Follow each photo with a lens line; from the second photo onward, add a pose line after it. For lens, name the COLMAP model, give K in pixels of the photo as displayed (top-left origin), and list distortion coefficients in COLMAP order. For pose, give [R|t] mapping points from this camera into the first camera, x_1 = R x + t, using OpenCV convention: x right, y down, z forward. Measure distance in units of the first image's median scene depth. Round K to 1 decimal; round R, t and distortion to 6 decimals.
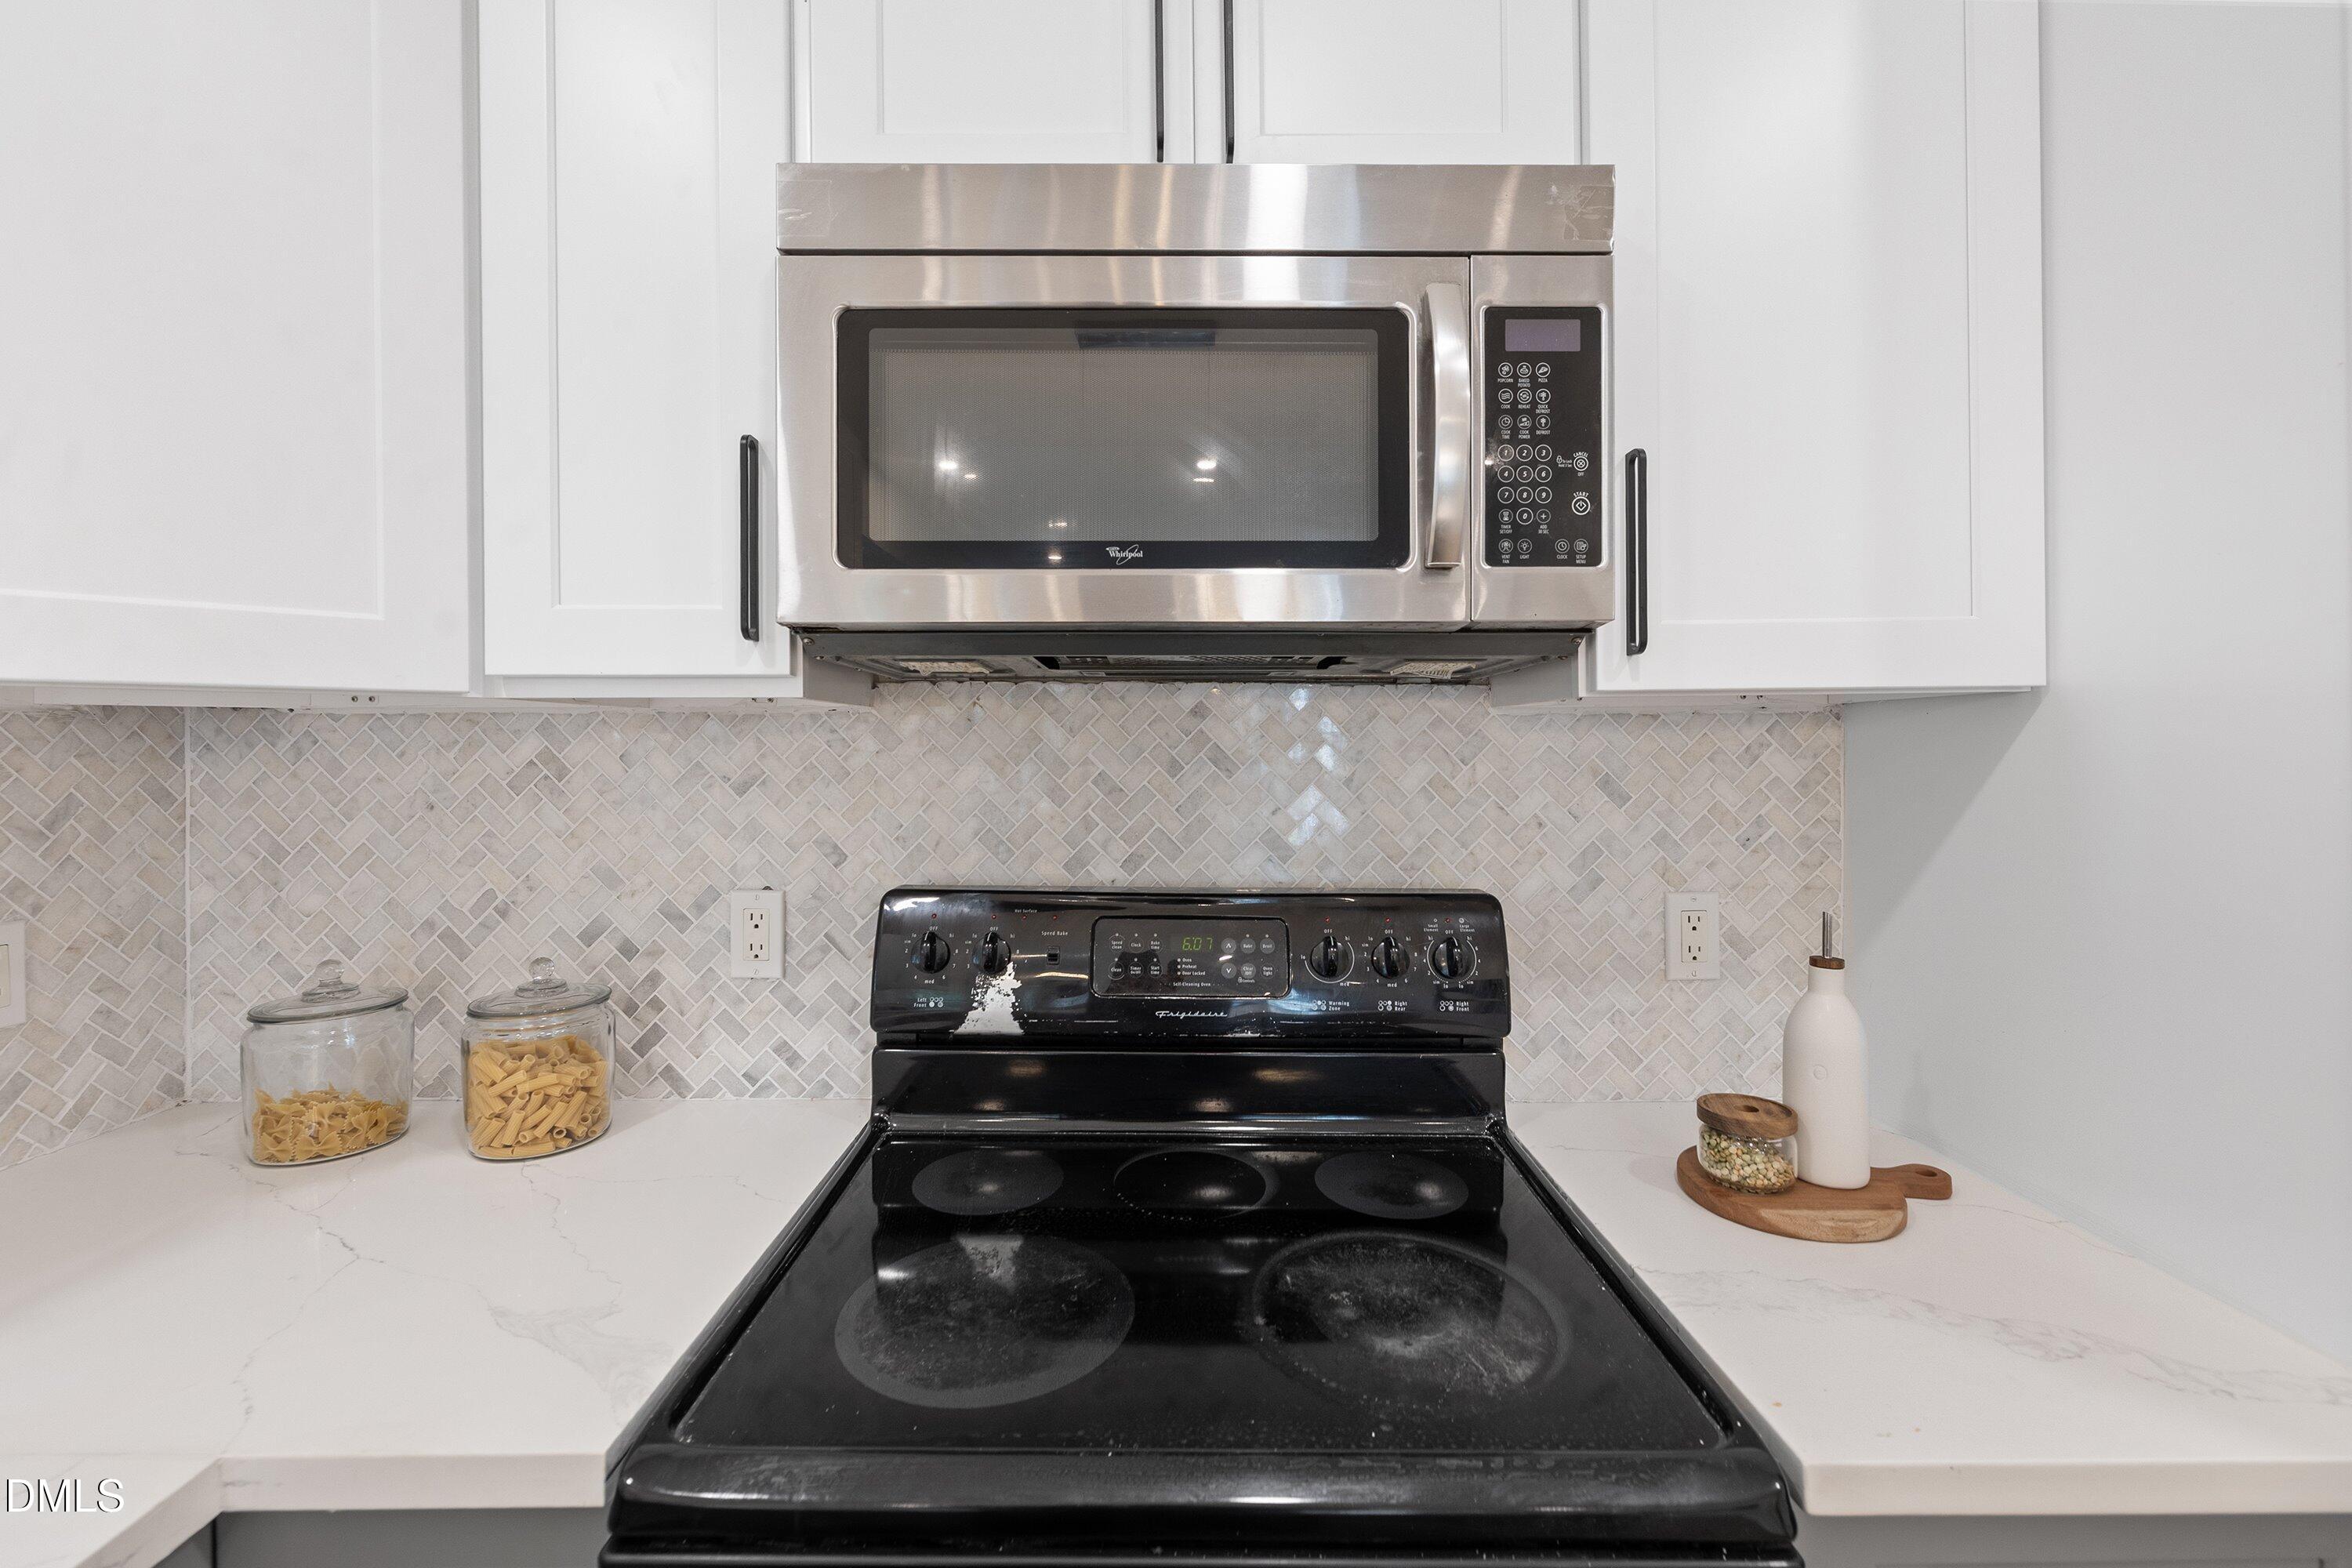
lens RADIAL K [[1001.6, 0, 1173.9], [0, 1001.6, 752.6], [0, 0, 1]] dist [-0.000849, 0.001272]
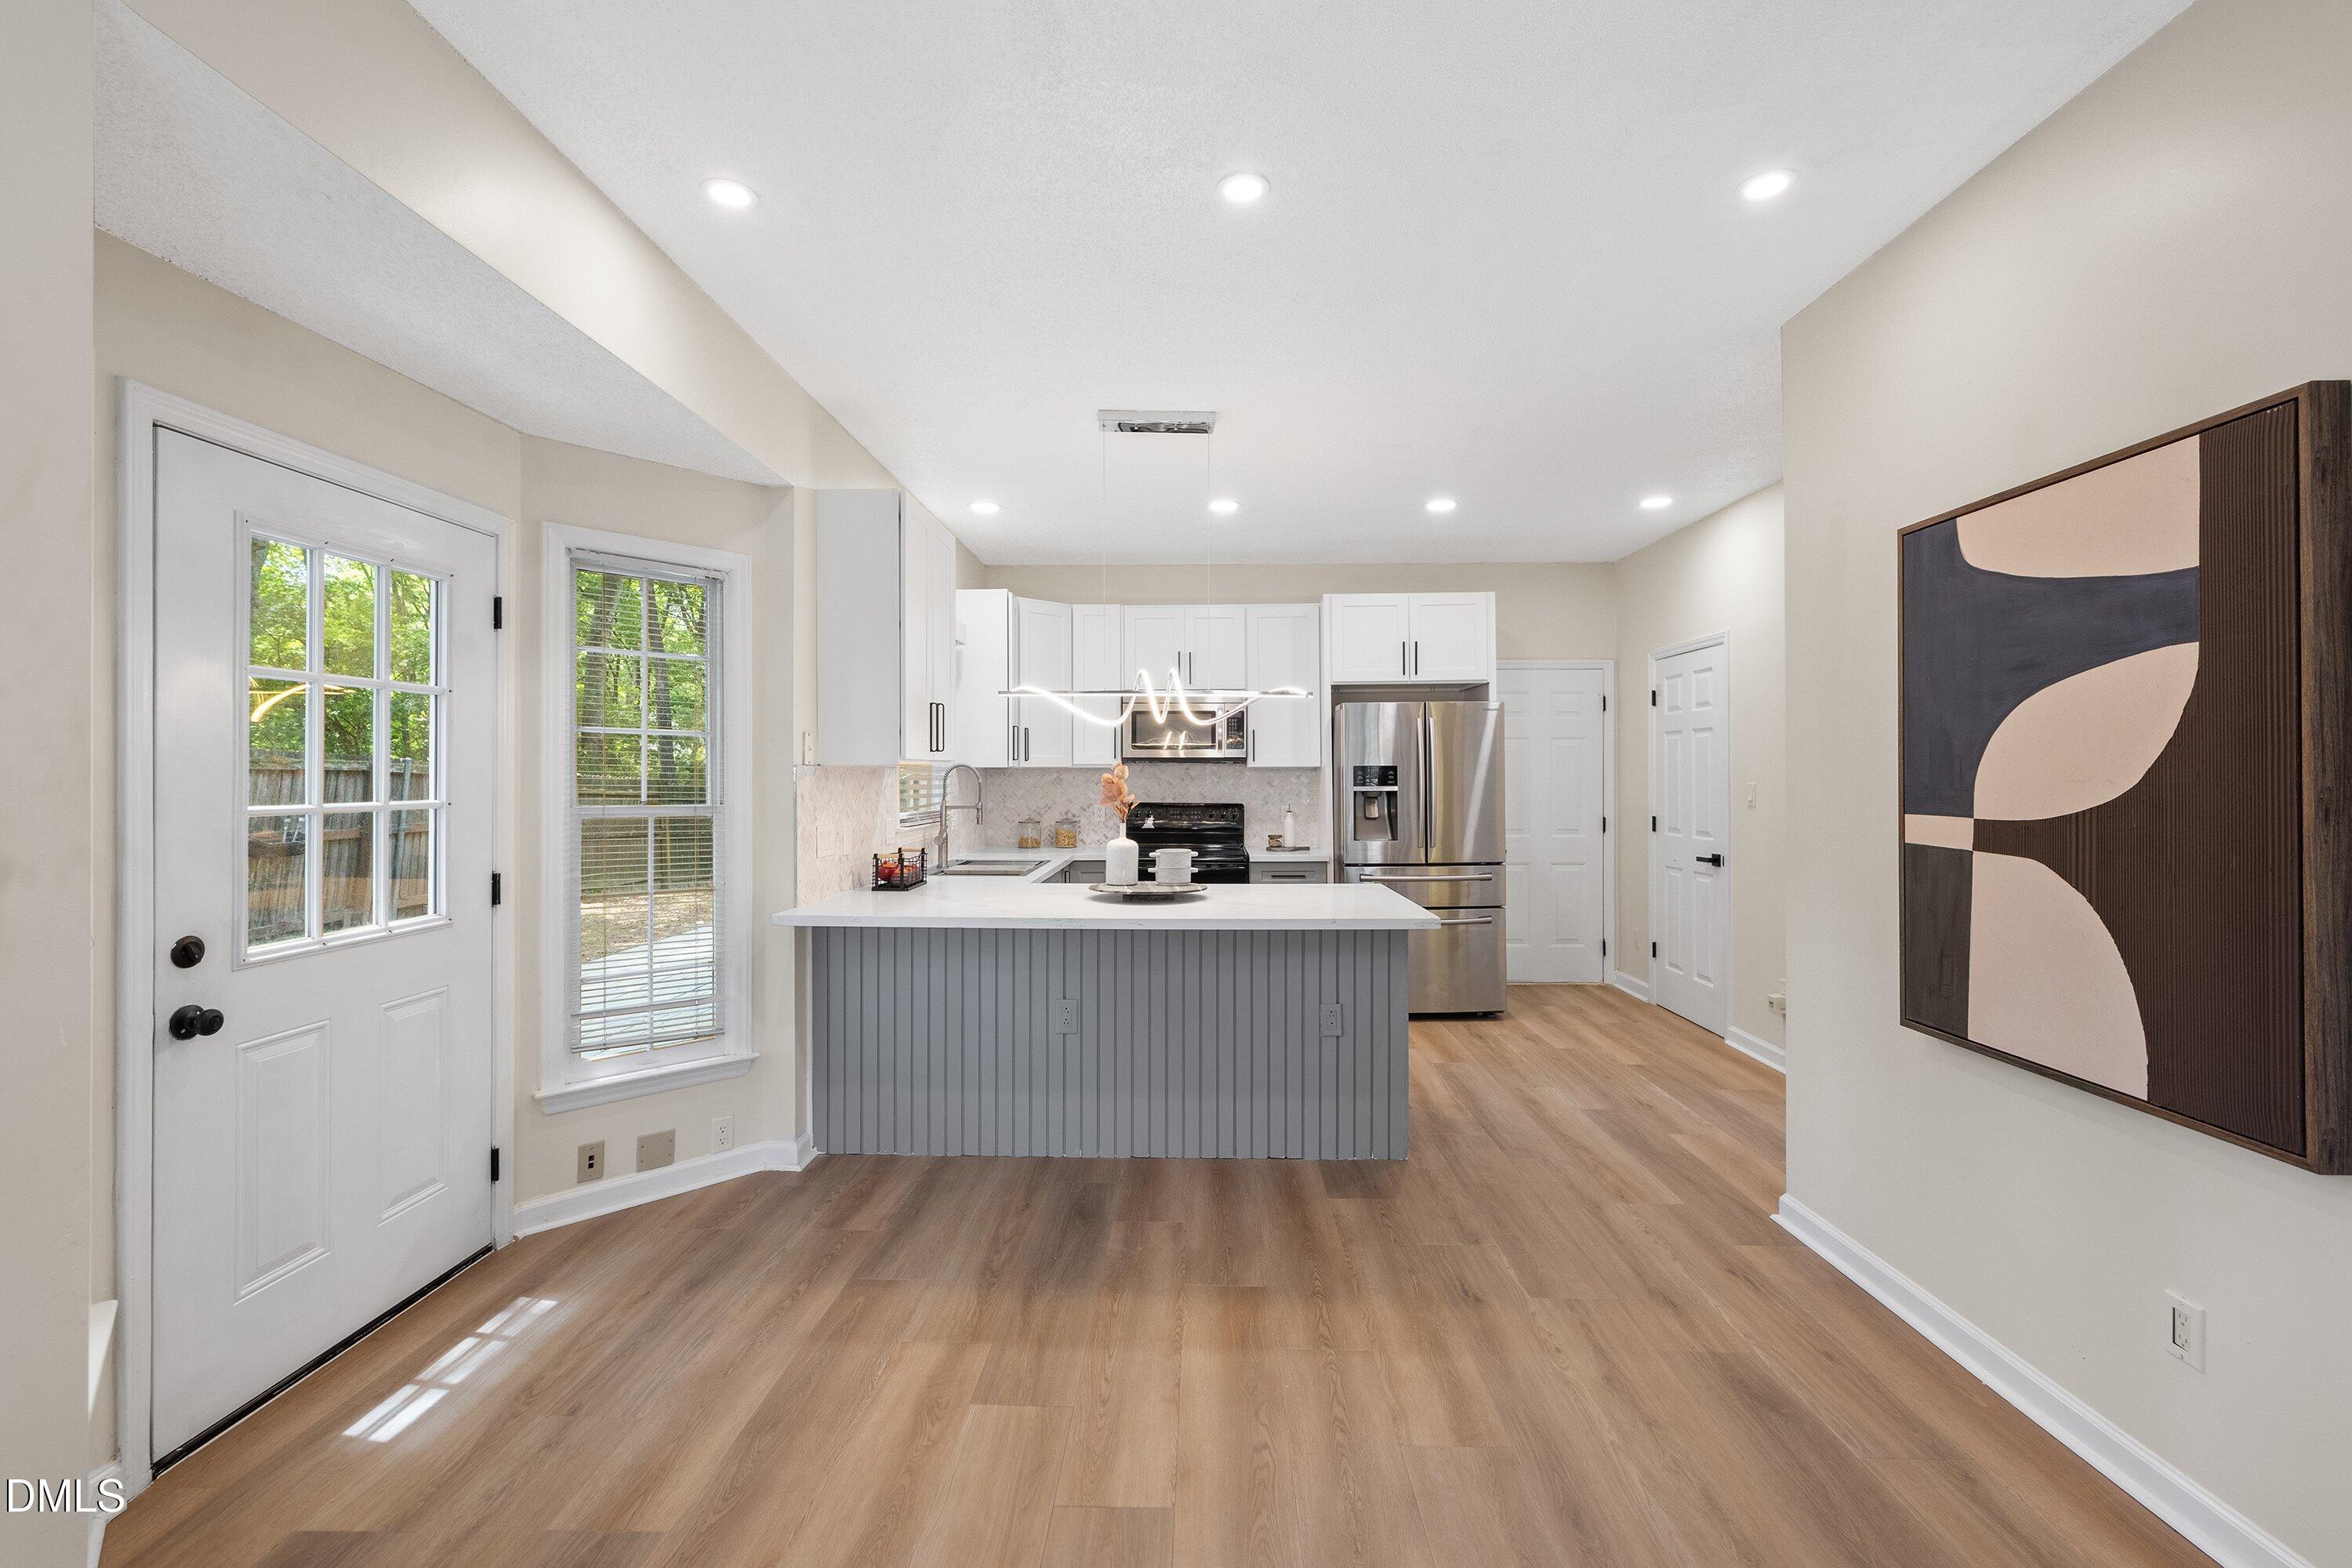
lens RADIAL K [[1001.6, 0, 1167.8], [0, 1001.6, 772.1], [0, 0, 1]] dist [-0.000849, 0.001272]
pose [[0.999496, 0.000276, -0.031745, 0.095675], [-0.000448, 0.999985, -0.005412, 0.005589], [0.031743, 0.005424, 0.999481, -4.458474]]
